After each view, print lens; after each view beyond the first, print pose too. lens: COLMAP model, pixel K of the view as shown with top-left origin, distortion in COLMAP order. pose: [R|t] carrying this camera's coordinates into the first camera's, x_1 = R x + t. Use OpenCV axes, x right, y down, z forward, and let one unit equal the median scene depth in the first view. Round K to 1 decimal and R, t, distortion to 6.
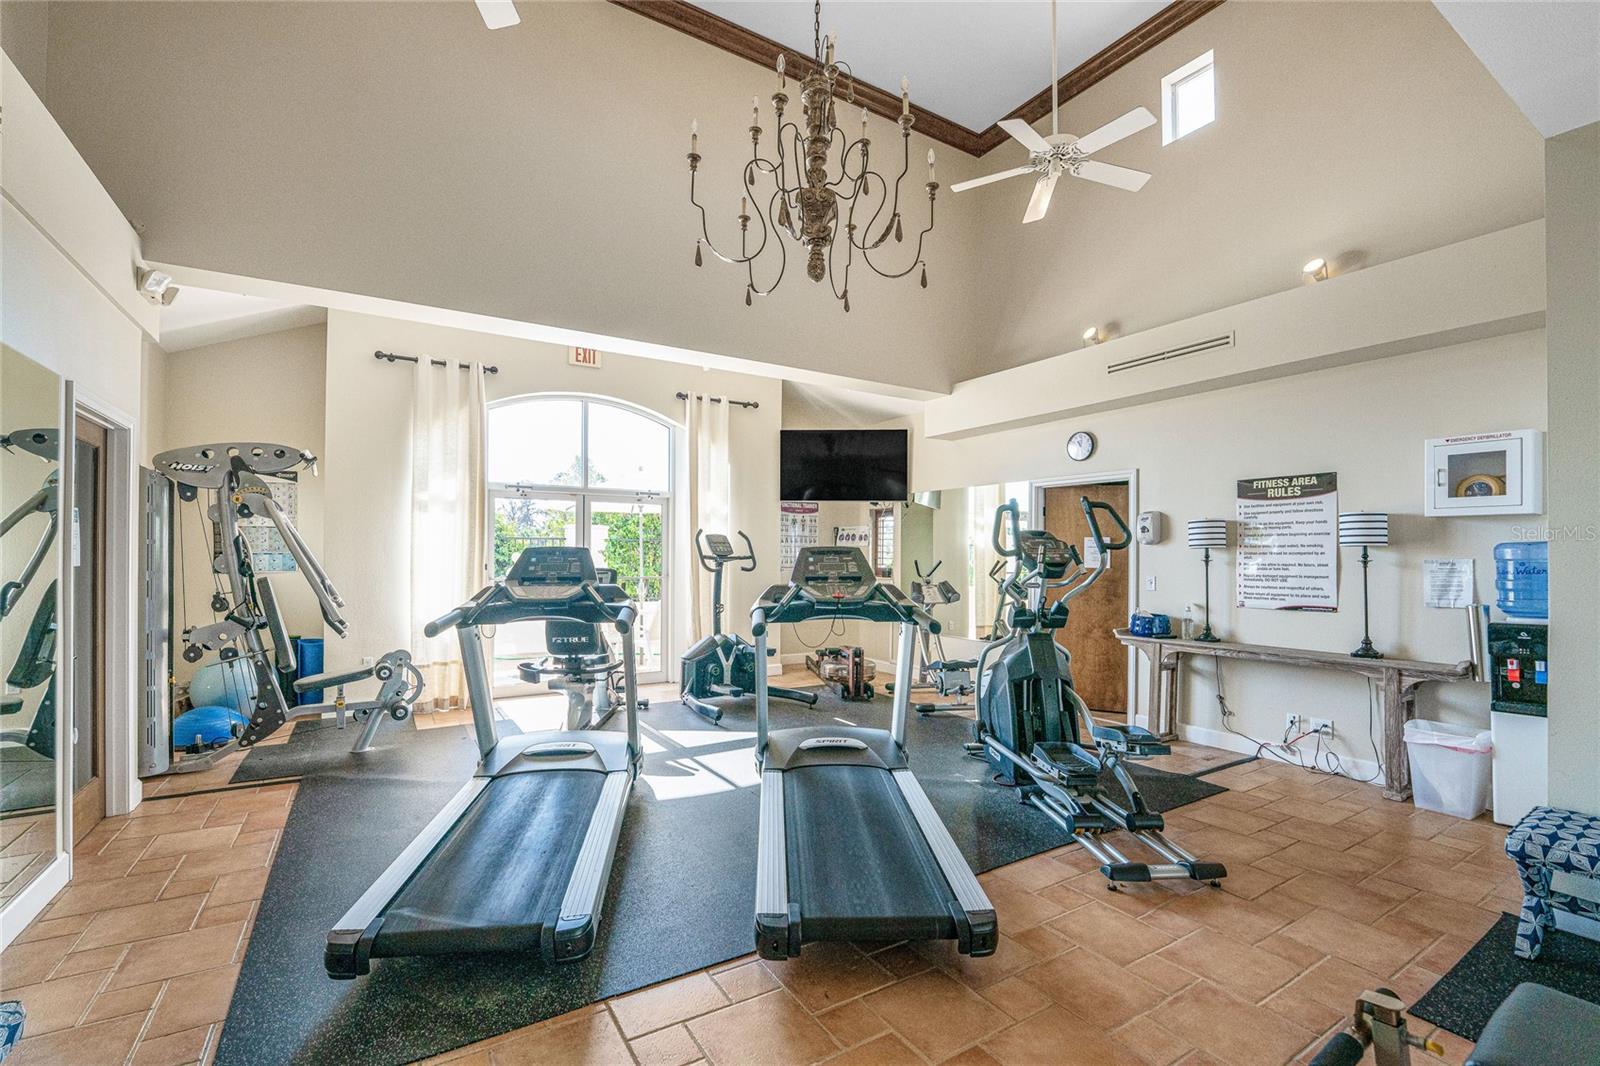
lens RADIAL K [[687.8, 0, 798.5], [0, 687.8, 550.2], [0, 0, 1]] dist [-0.020810, -0.000153]
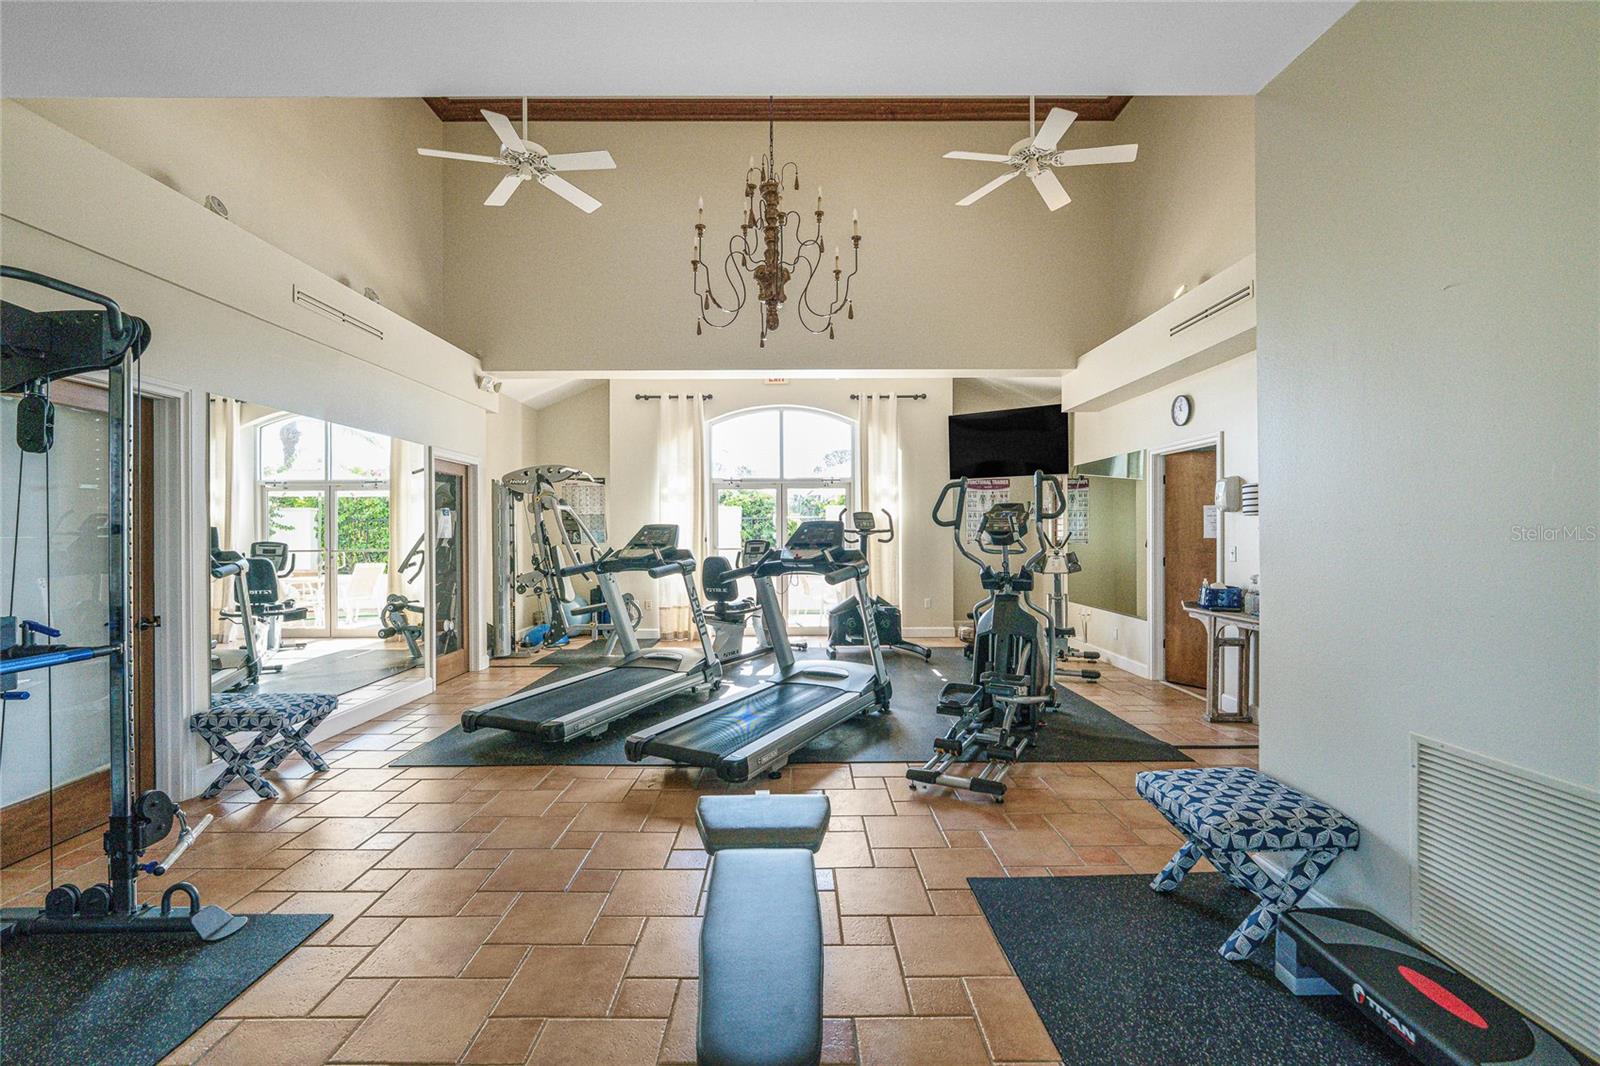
lens RADIAL K [[684.8, 0, 800.0], [0, 684.8, 533.0], [0, 0, 1]] dist [0.001157, -0.000002]
pose [[0.855157, -0.008804, -0.518295, 0.503687], [0.013268, 0.999900, 0.004906, 0.007845], [0.518200, -0.011072, 0.855188, -0.104142]]
